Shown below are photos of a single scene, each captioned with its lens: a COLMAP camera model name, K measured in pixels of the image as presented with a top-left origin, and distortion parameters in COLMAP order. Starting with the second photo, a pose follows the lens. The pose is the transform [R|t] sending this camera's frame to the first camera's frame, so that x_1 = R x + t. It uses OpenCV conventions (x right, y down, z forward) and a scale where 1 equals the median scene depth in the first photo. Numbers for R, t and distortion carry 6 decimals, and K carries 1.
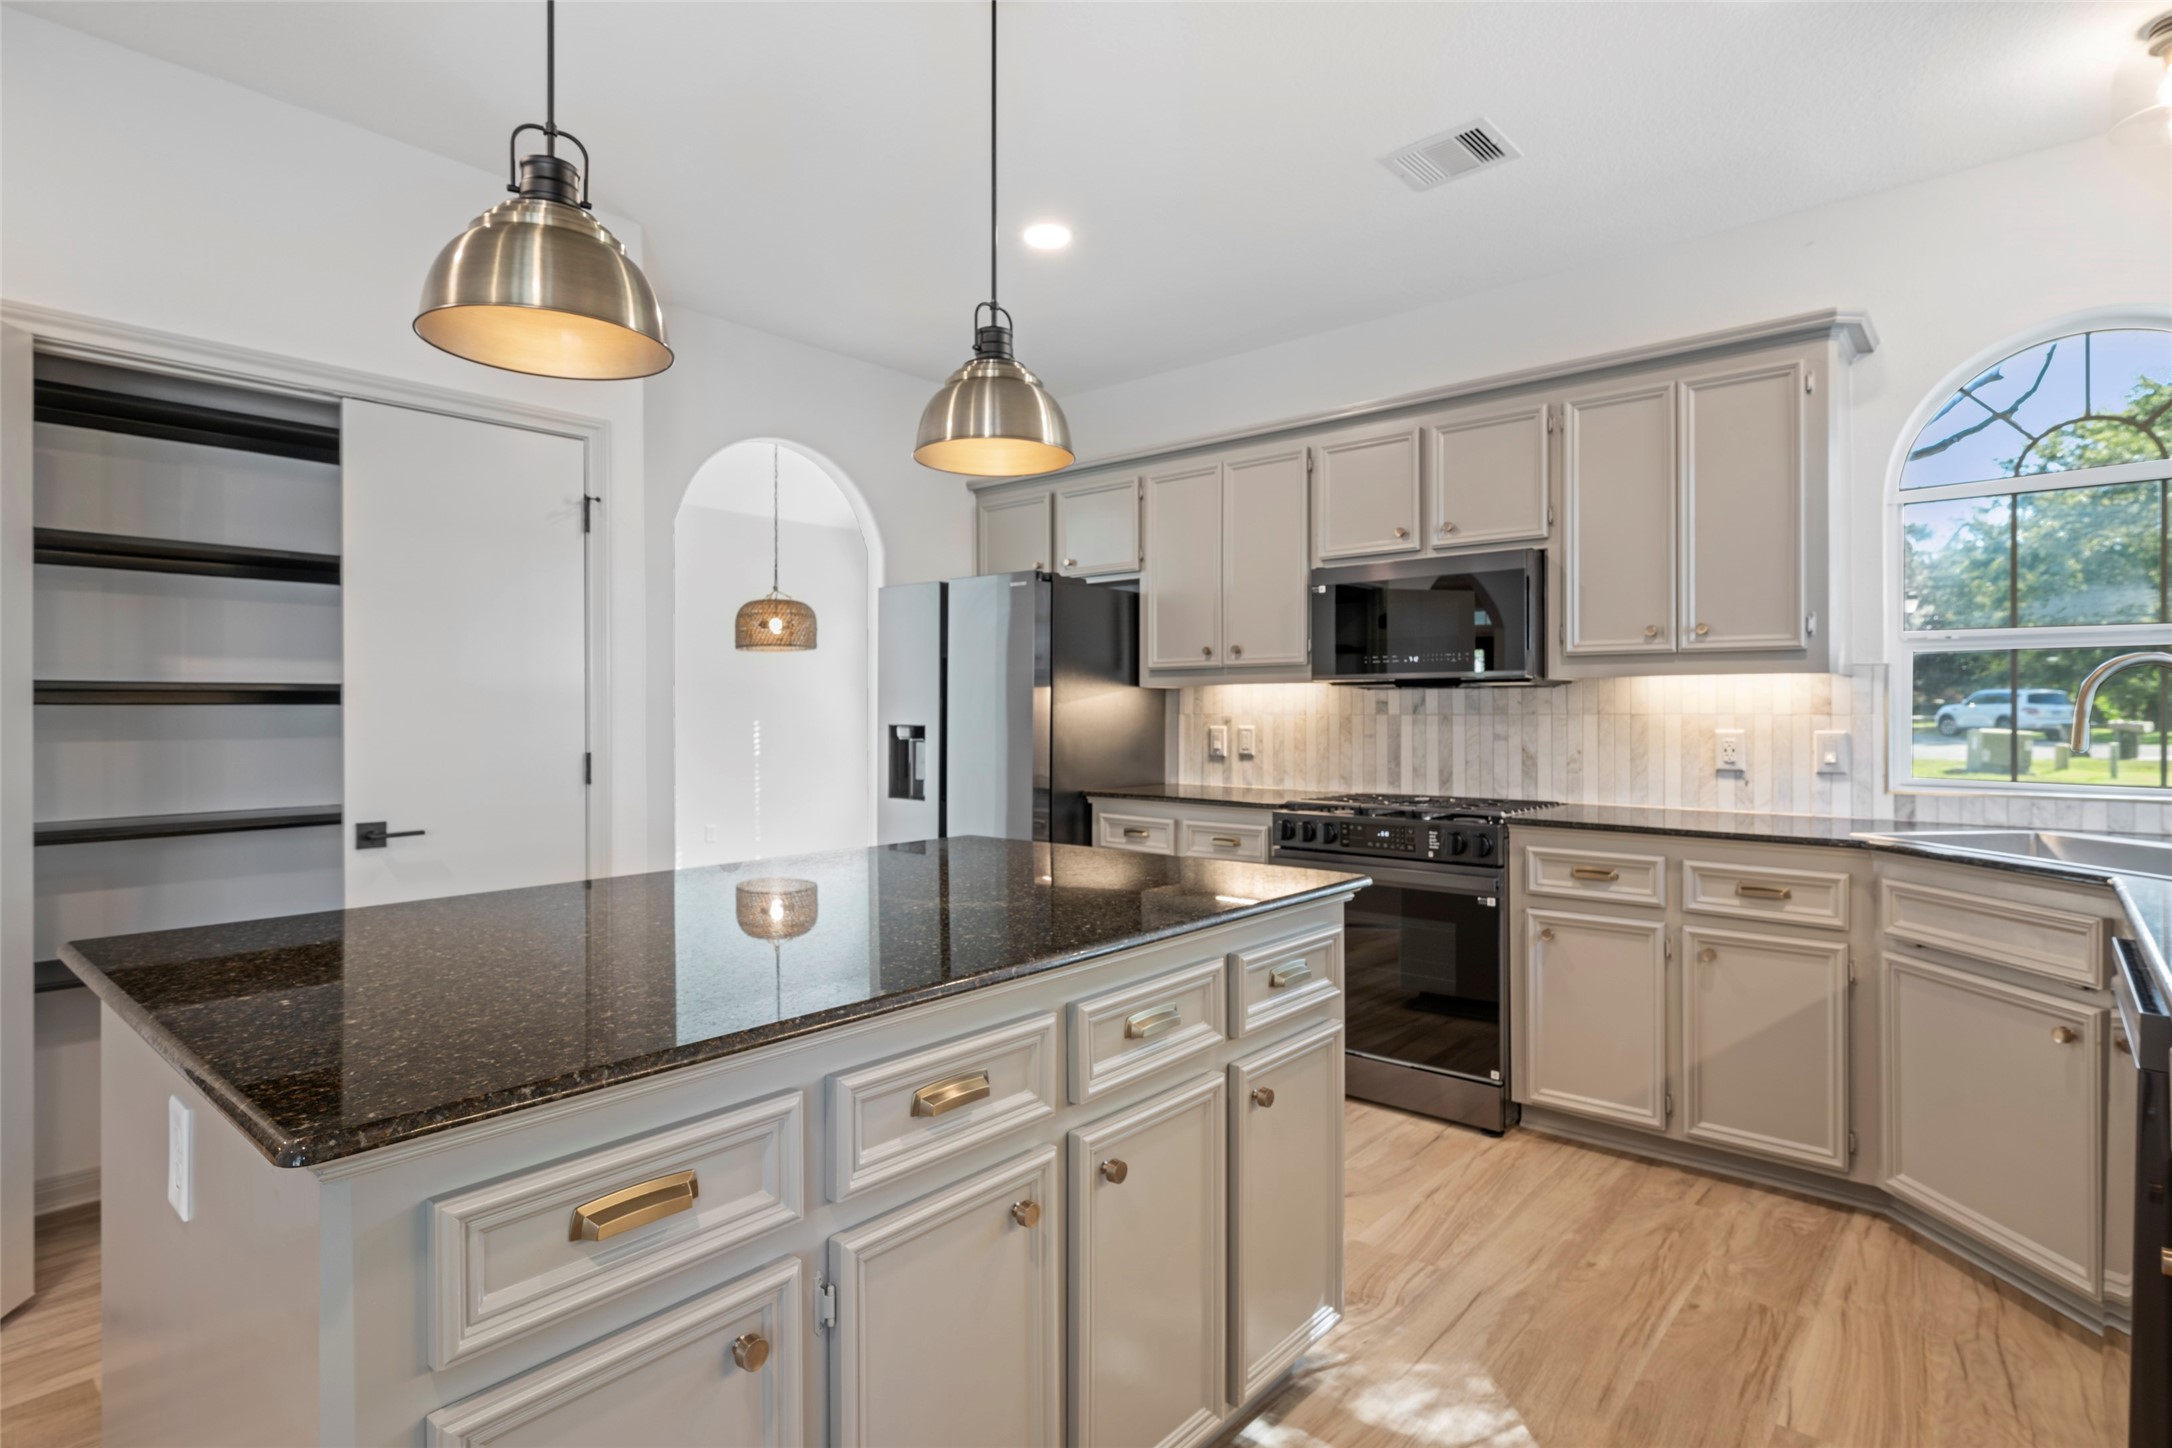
lens RADIAL K [[1103.5, 0, 1098.0], [0, 1103.5, 707.1], [0, 0, 1]] dist [0.006062, -0.001089]
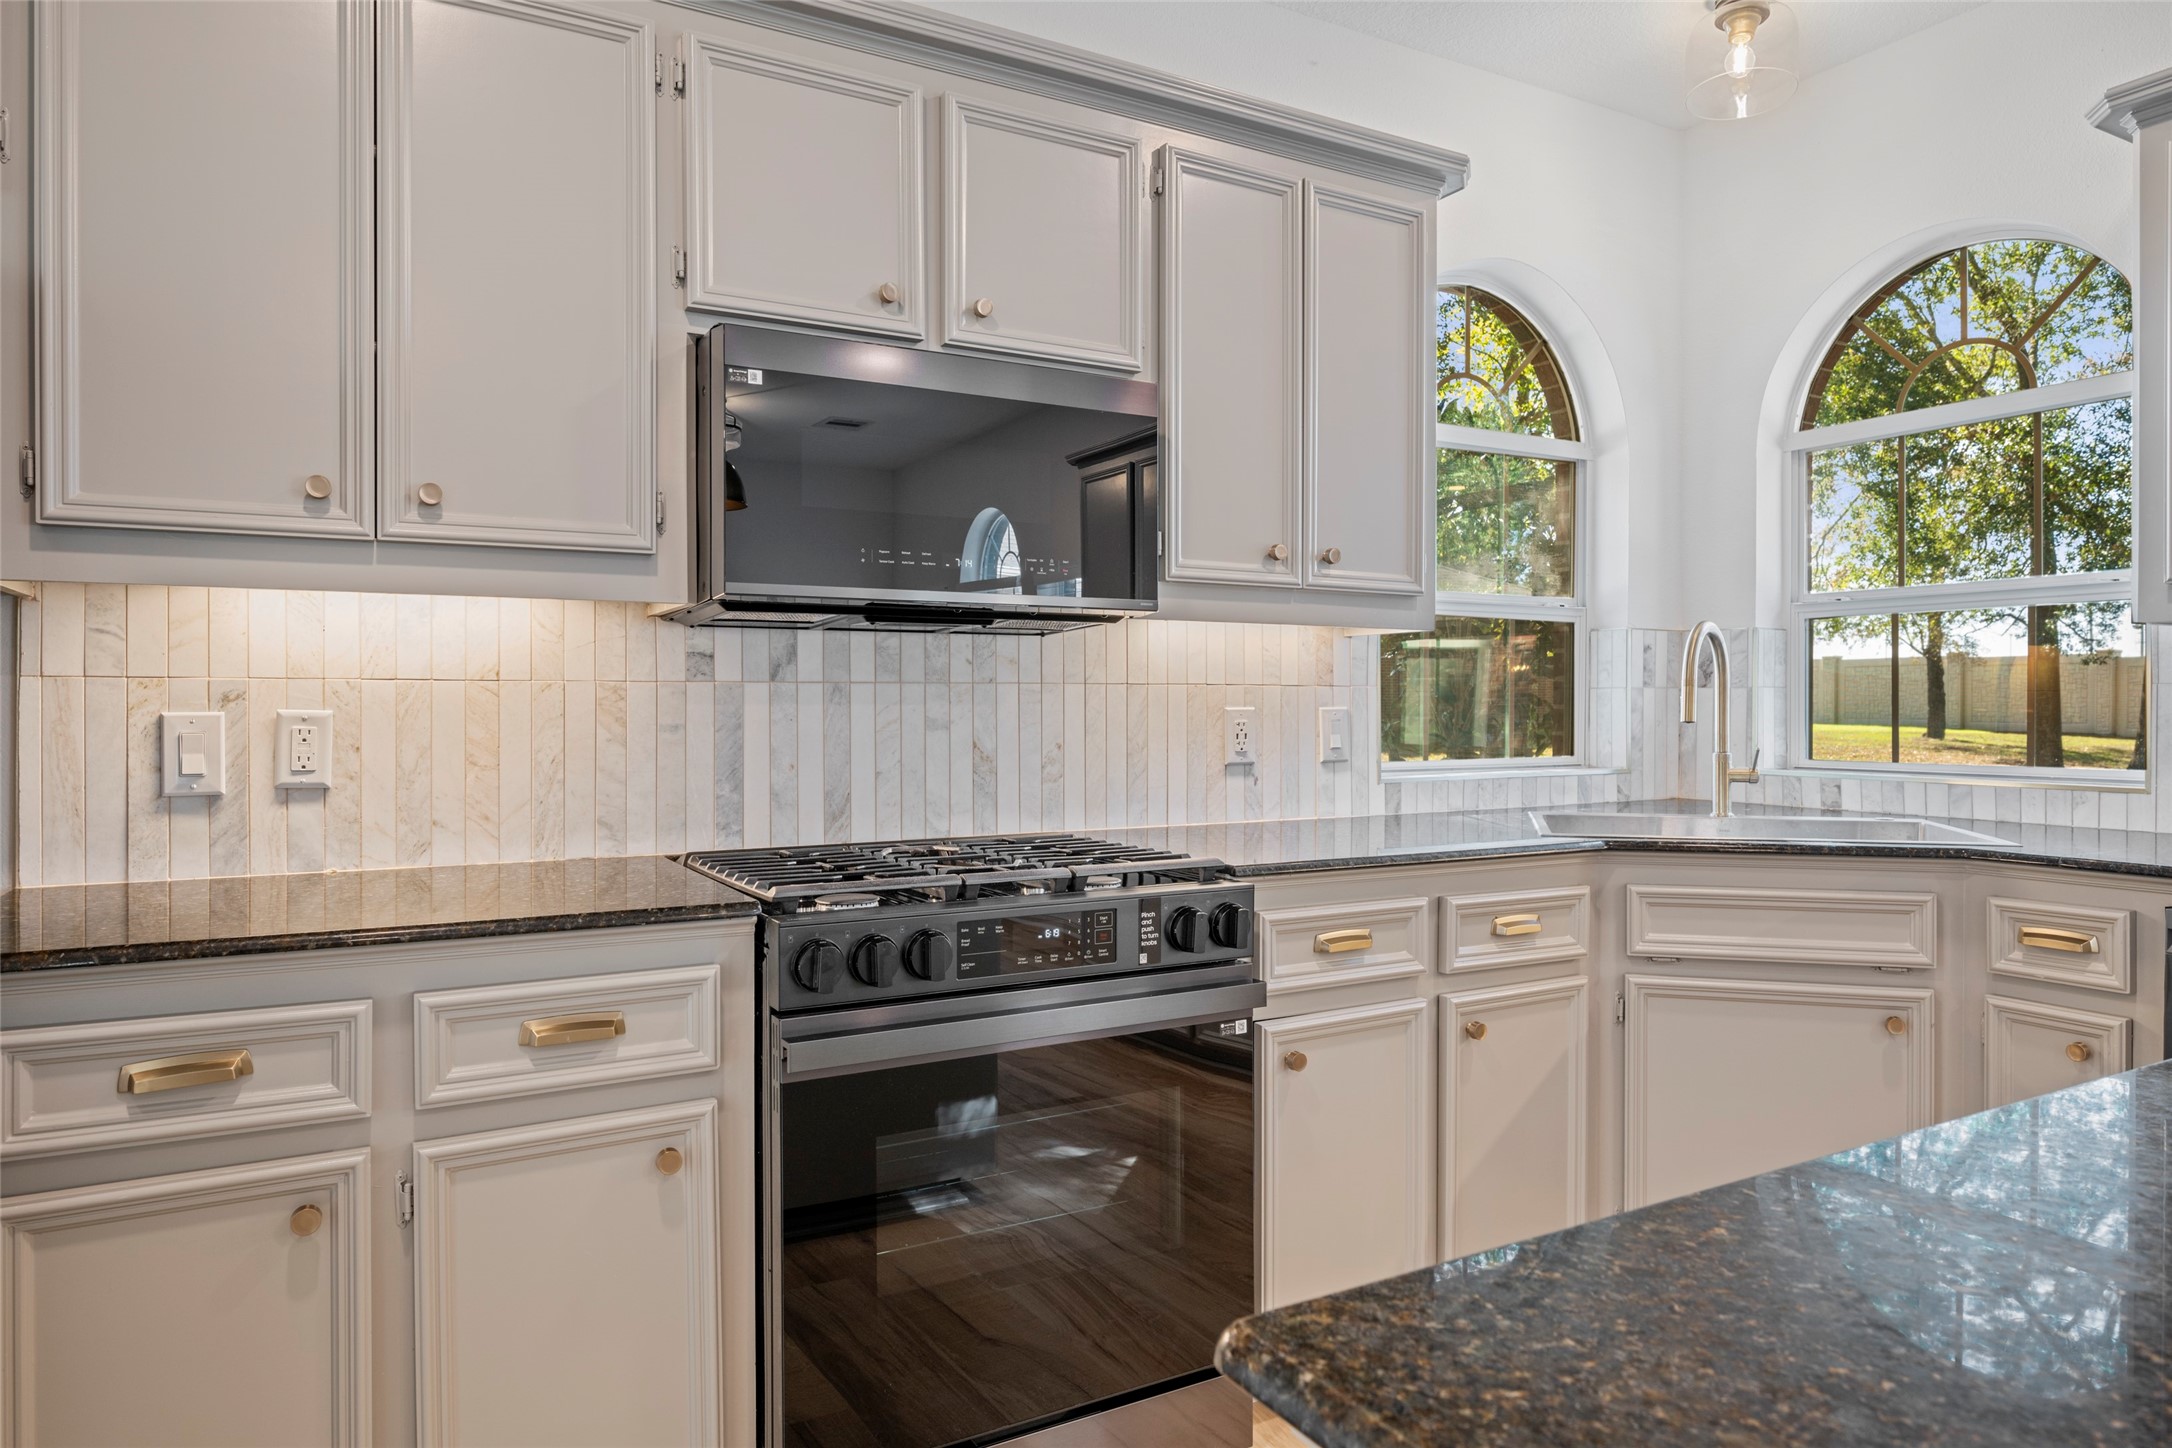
lens RADIAL K [[1367.2, 0, 1110.4], [0, 1367.2, 711.5], [0, 0, 1]] dist [-0.004431, 0.001068]
pose [[0.339465, -0.005070, 0.940605, -0.315482], [-0.004193, 0.999967, 0.006903, 0.021007], [-0.940609, -0.006287, 0.339433, 0.912921]]
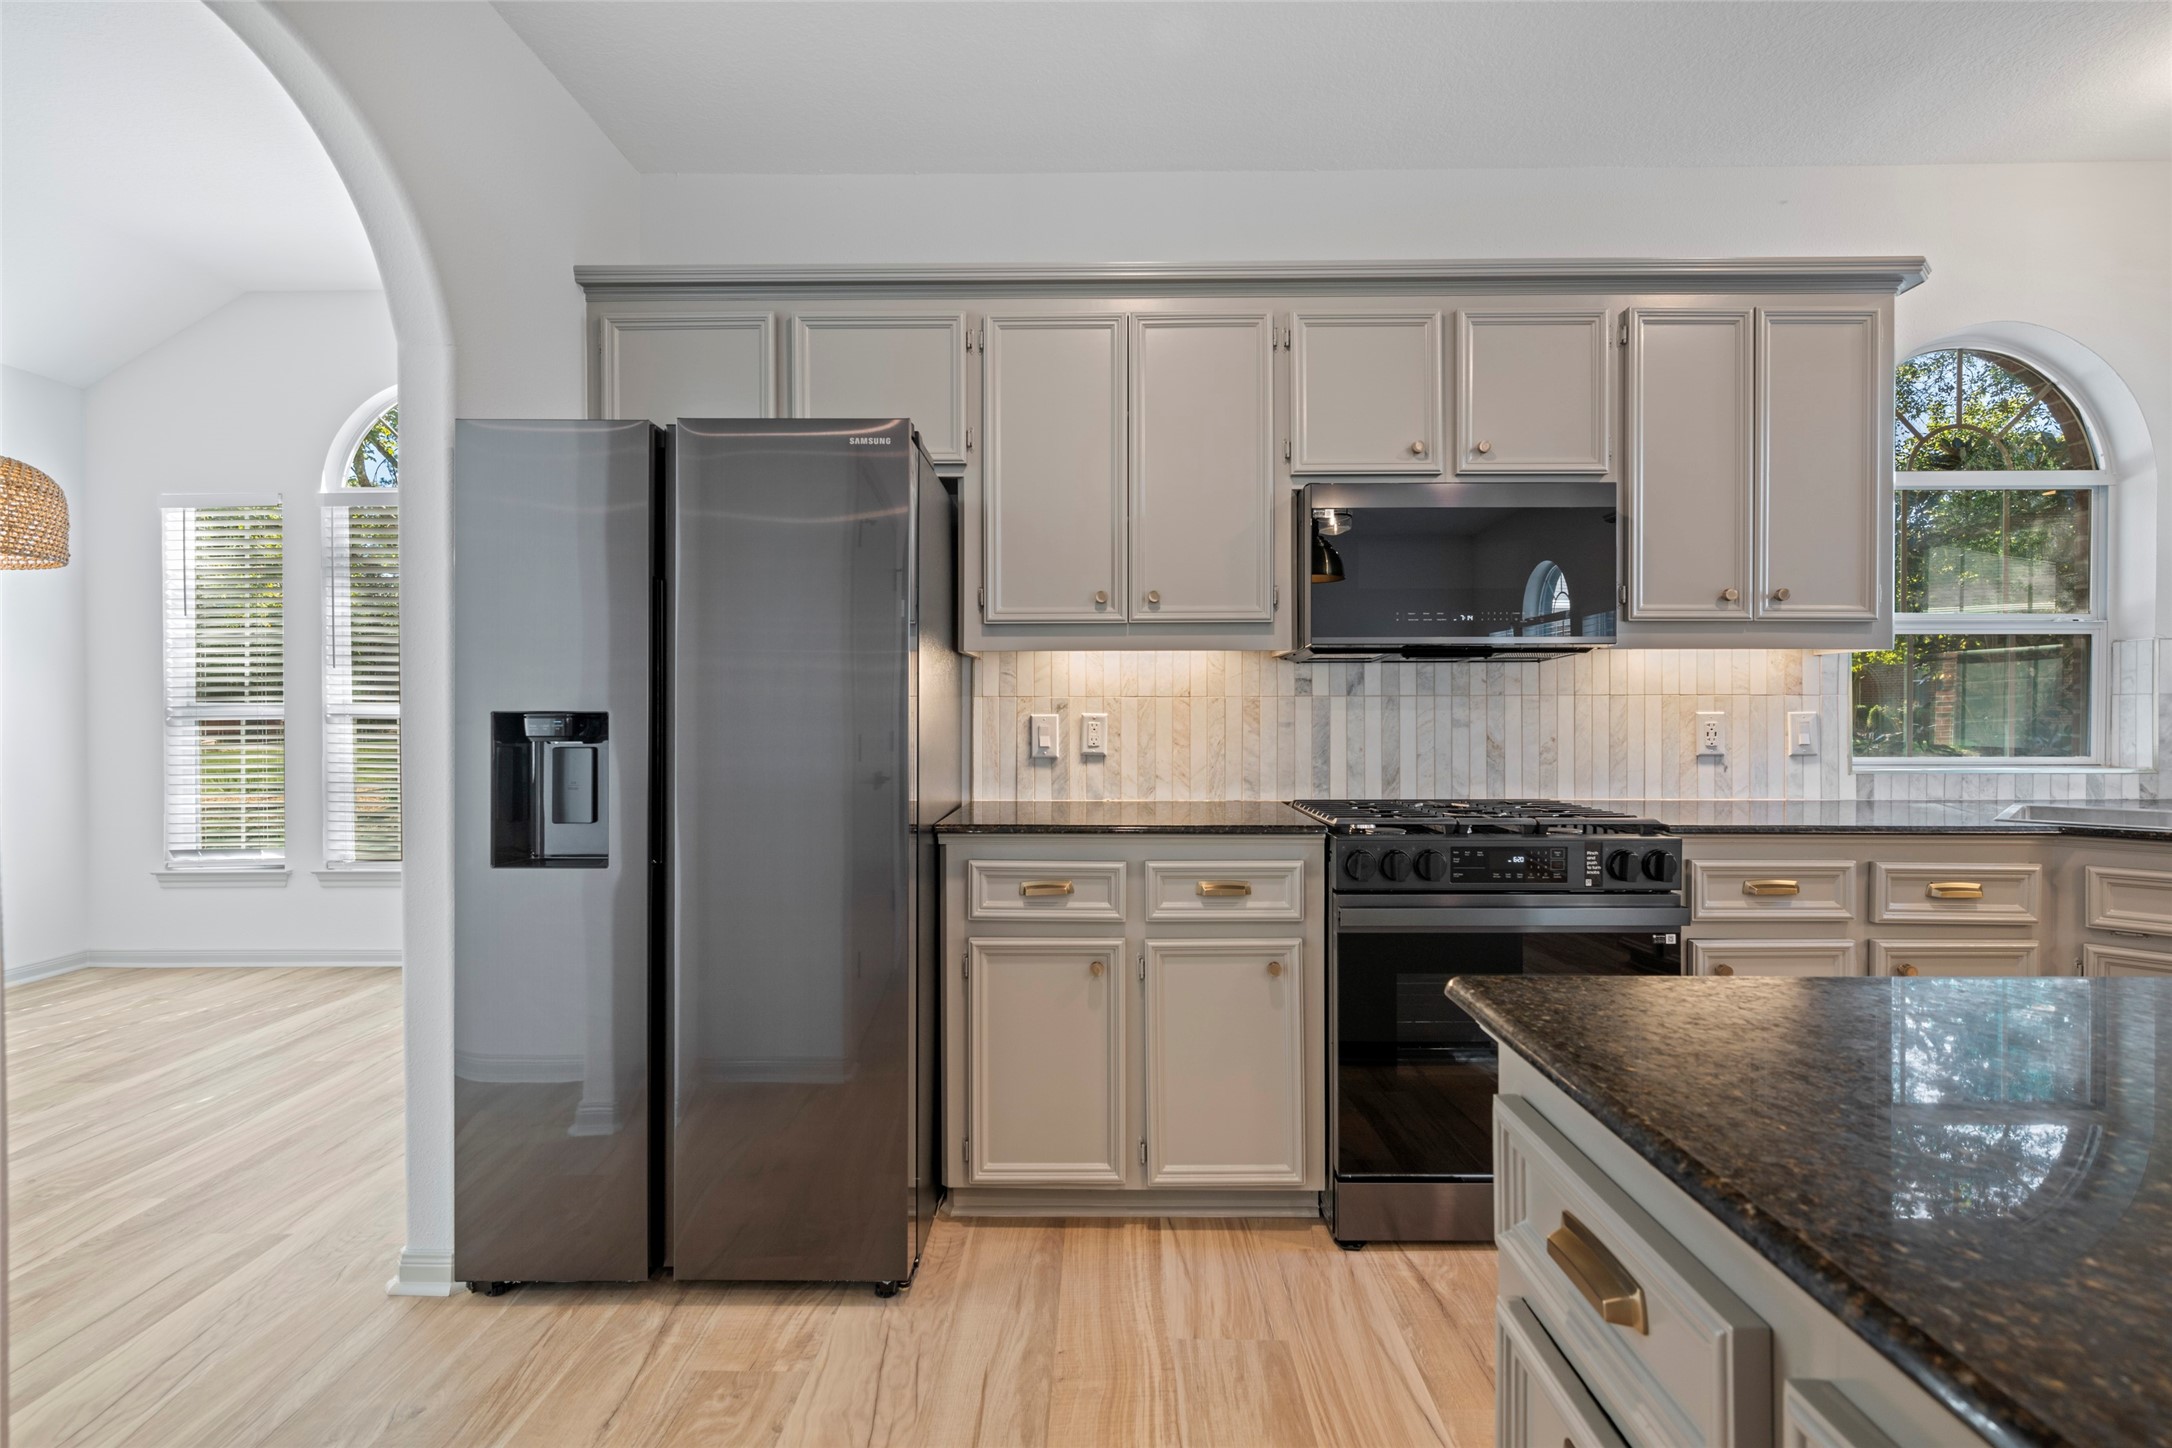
lens RADIAL K [[1055.4, 0, 1088.8], [0, 1055.4, 712.0], [0, 0, 1]] dist [0.004787, -0.000857]
pose [[0.768748, -0.001788, 0.639549, -0.448738], [-0.001860, 0.999986, 0.005032, 0.020456], [-0.639549, -0.005058, 0.768734, 0.764467]]
